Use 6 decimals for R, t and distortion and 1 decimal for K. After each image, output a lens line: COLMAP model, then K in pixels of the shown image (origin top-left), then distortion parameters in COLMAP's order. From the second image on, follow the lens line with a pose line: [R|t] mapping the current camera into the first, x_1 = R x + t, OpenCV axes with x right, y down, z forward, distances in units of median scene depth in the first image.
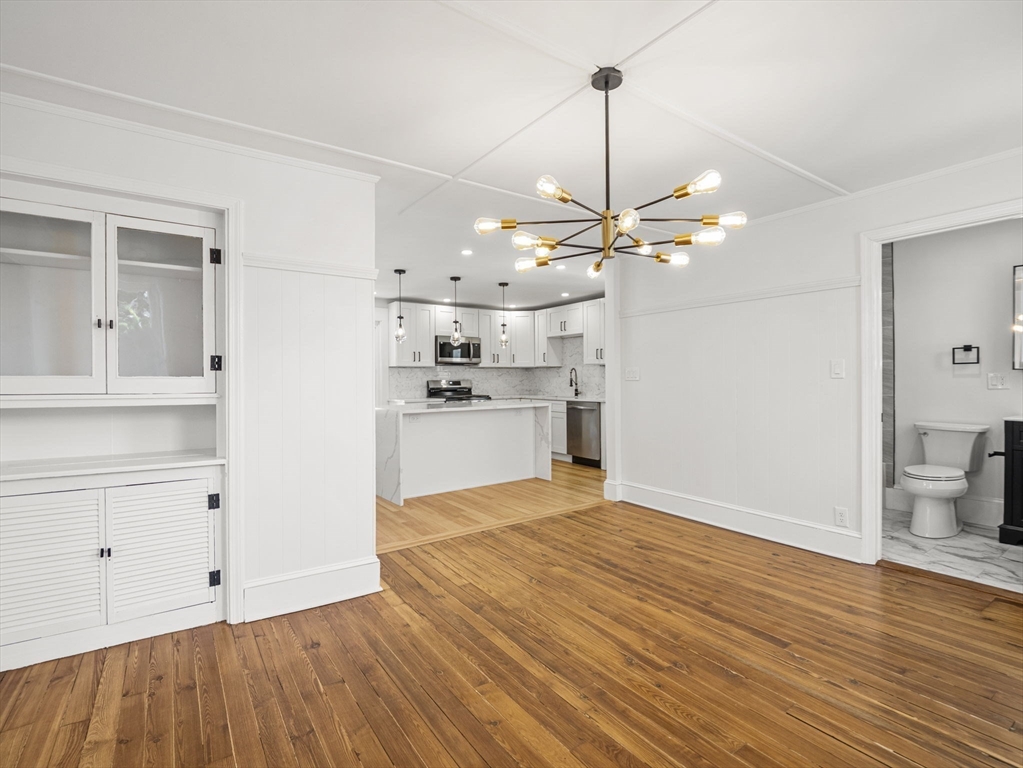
lens RADIAL K [[497.5, 0, 508.3], [0, 497.5, 380.9], [0, 0, 1]] dist [-0.005523, -0.010642]
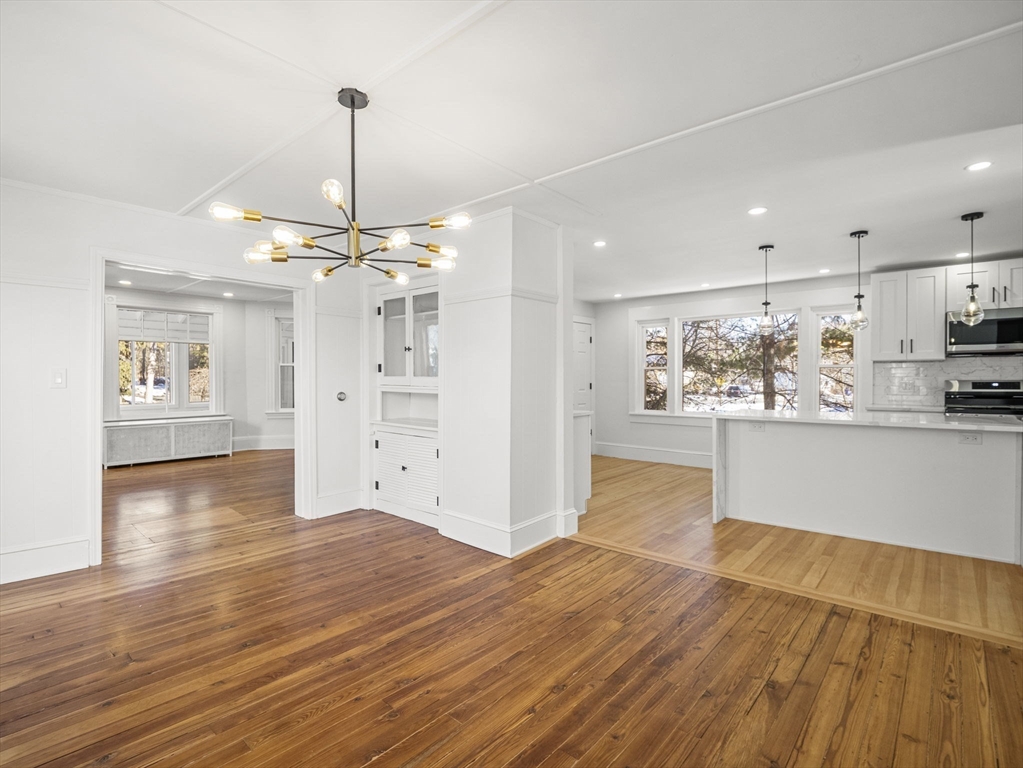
lens RADIAL K [[495.4, 0, 511.5], [0, 495.4, 384.0], [0, 0, 1]] dist [-0.002994, -0.009430]
pose [[0.243944, 0.016747, -0.969645, 0.652284], [-0.004295, 0.999860, 0.016189, -0.008197], [0.969780, 0.000215, 0.243982, 0.529952]]
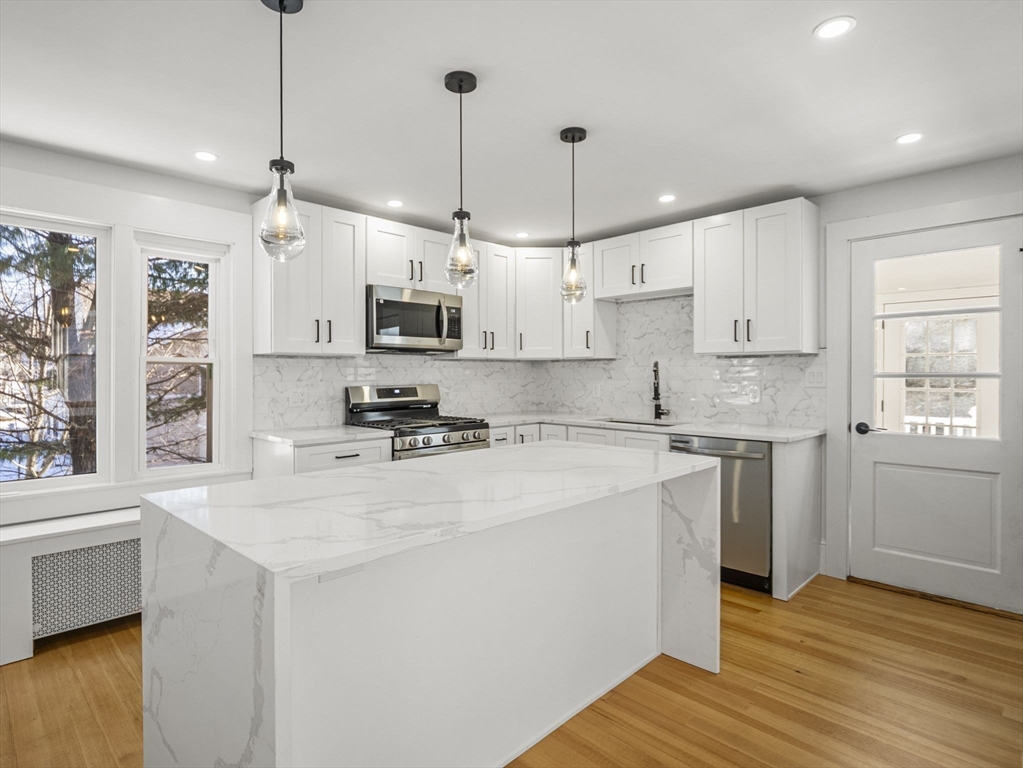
lens RADIAL K [[563.2, 0, 506.3], [0, 563.2, 379.9], [0, 0, 1]] dist [-0.002101, -0.001225]
pose [[0.986721, 0.002975, 0.162400, -0.199188], [-0.003754, 0.999983, 0.004490, -0.019354], [-0.162384, -0.005040, 0.986715, 0.926369]]
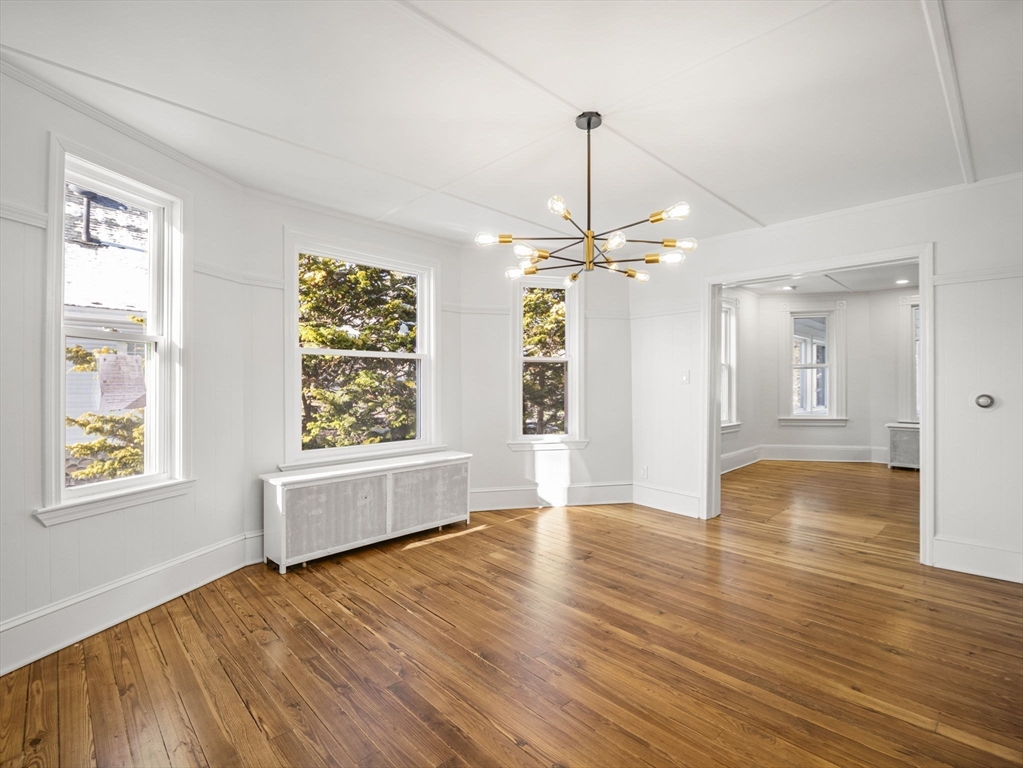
lens RADIAL K [[497.5, 0, 508.3], [0, 497.5, 380.9], [0, 0, 1]] dist [-0.005523, -0.010642]
pose [[-0.988446, 0.004229, -0.151516, 0.283469], [0.004690, 0.999985, -0.002682, 0.008720], [0.151502, -0.003362, -0.988451, 1.063410]]
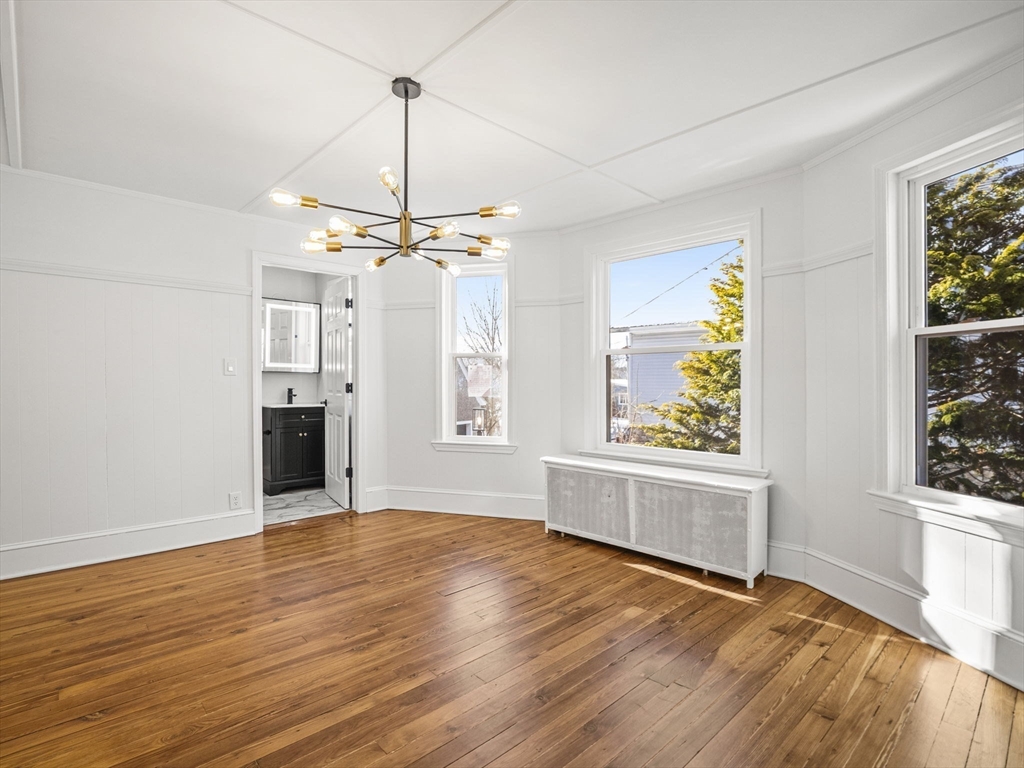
lens RADIAL K [[508.1, 0, 508.9], [0, 508.1, 381.9], [0, 0, 1]] dist [0.000485, -0.012053]
pose [[-0.136320, 0.006549, 0.990643, -0.452620], [0.002335, 0.999977, -0.006289, 0.015324], [-0.990662, 0.001455, -0.136332, 0.461508]]
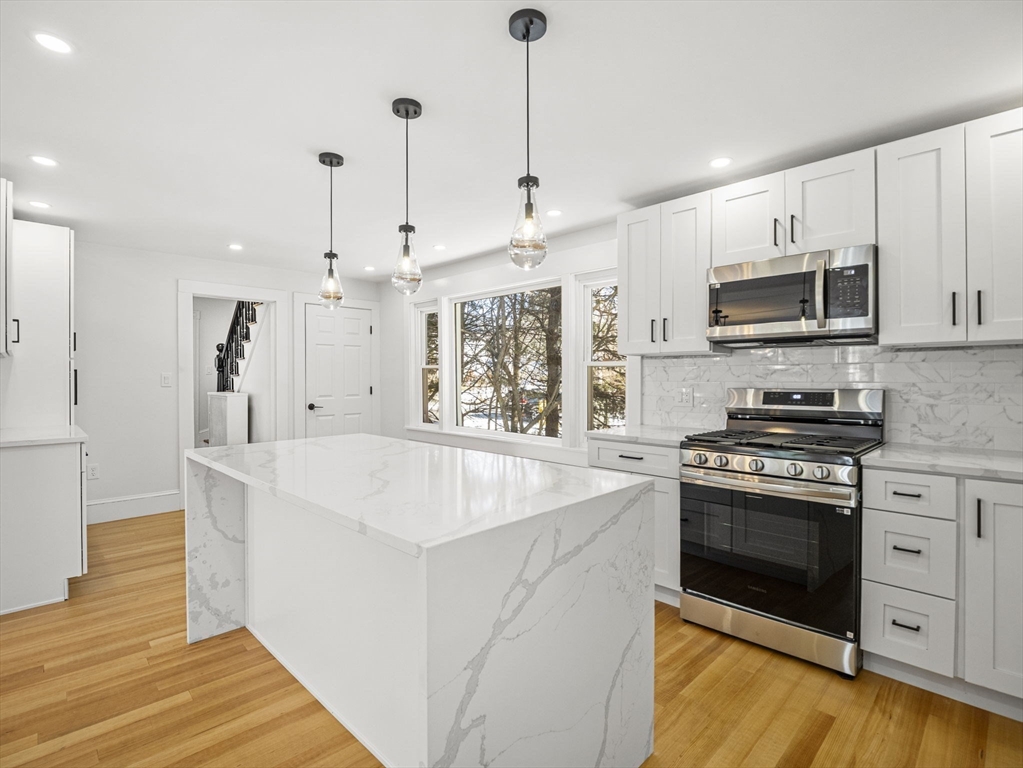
lens RADIAL K [[497.5, 0, 508.3], [0, 497.5, 380.9], [0, 0, 1]] dist [-0.005523, -0.010642]
pose [[0.156725, 0.013806, -0.987546, 0.380071], [-0.006010, 0.999897, 0.013025, -0.020866], [0.987624, 0.003894, 0.156792, 1.487923]]
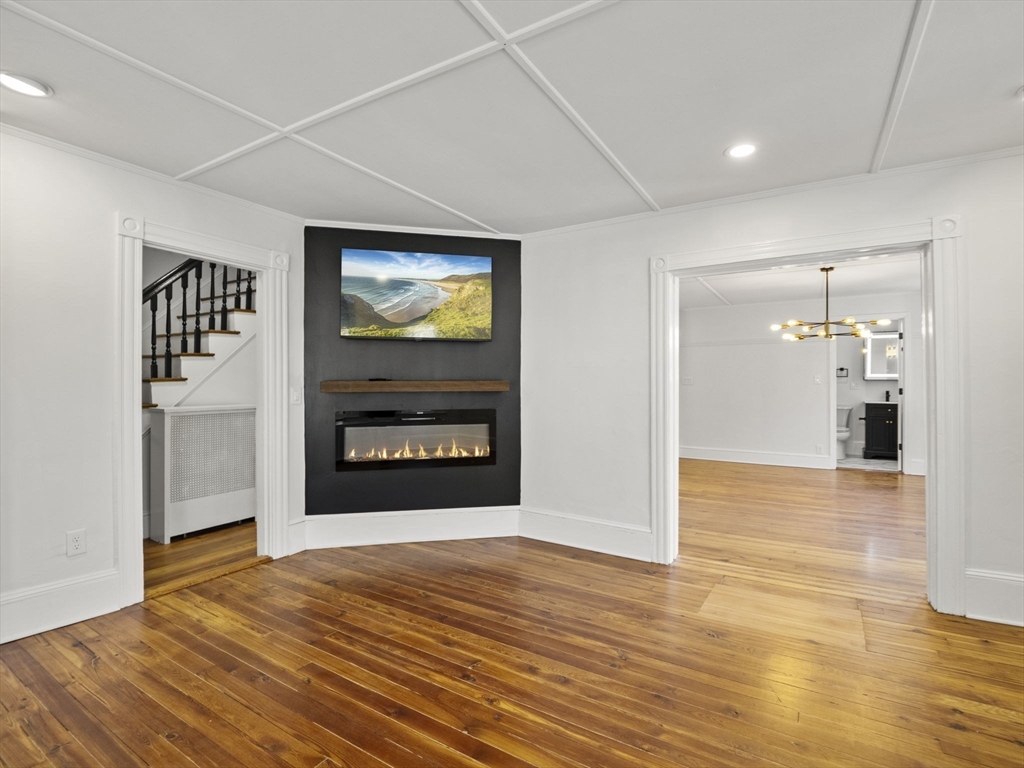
lens RADIAL K [[498.0, 0, 508.8], [0, 498.0, 380.9], [0, 0, 1]] dist [-0.005523, -0.010642]
pose [[0.920503, 0.002641, 0.390727, -1.163853], [-0.000026, 0.999978, -0.006697, -0.003519], [-0.390736, 0.006155, 0.920482, -0.367299]]
